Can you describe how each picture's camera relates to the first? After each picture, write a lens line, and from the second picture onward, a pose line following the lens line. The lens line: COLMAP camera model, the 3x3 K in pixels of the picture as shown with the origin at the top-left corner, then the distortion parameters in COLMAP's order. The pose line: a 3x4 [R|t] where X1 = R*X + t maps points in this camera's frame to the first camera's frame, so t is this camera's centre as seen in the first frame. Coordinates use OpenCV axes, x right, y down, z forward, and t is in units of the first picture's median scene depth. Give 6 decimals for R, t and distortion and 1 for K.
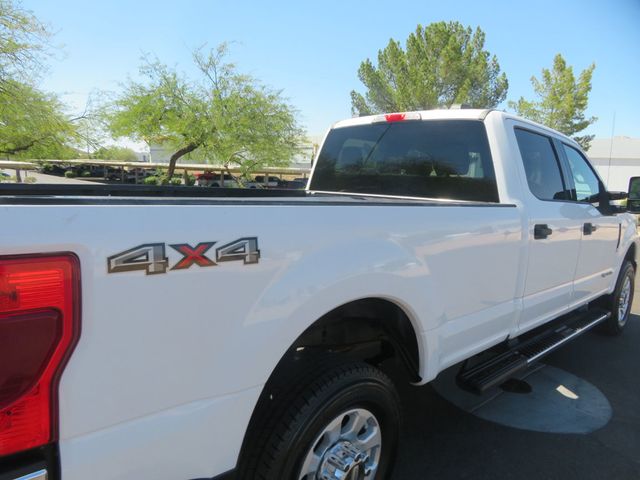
lens RADIAL K [[449.7, 0, 320.0], [0, 449.7, 240.0], [0, 0, 1]] dist [-0.020889, 0.004191]
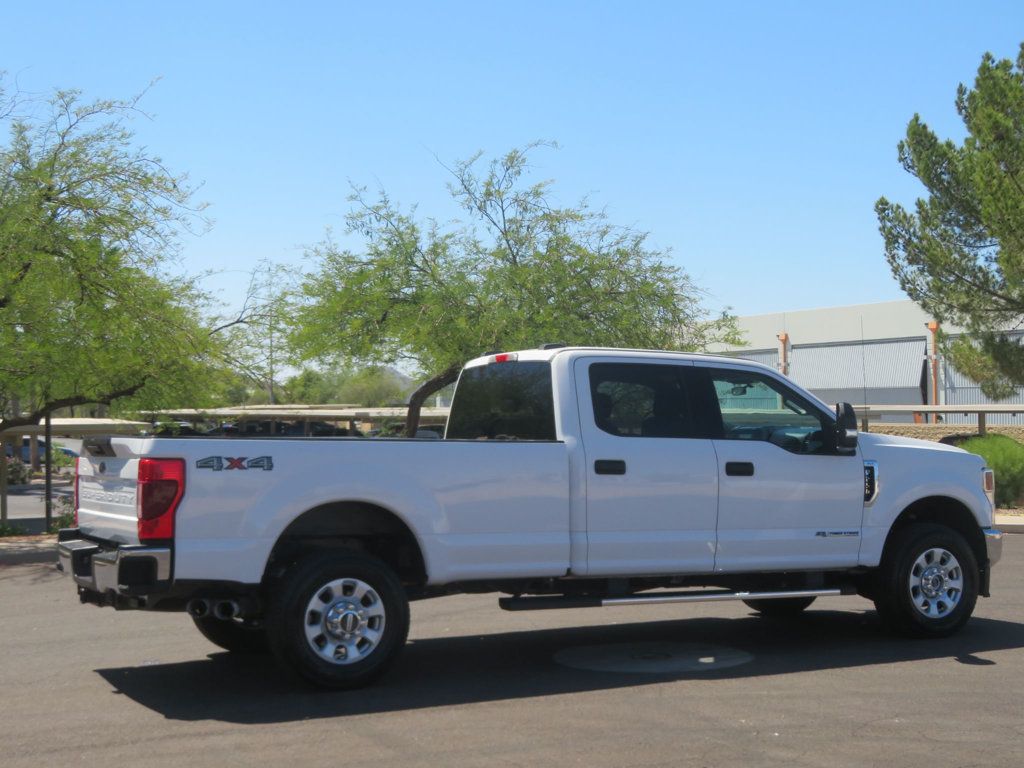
lens RADIAL K [[1542.5, 0, 512.0], [0, 1542.5, 384.0], [0, 0, 1]] dist [0.036108, -0.725622]
pose [[0.947789, -0.050483, -0.314876, 0.267381], [-0.004990, 0.984921, -0.172931, 0.075216], [0.318858, 0.165474, 0.933246, -0.445167]]
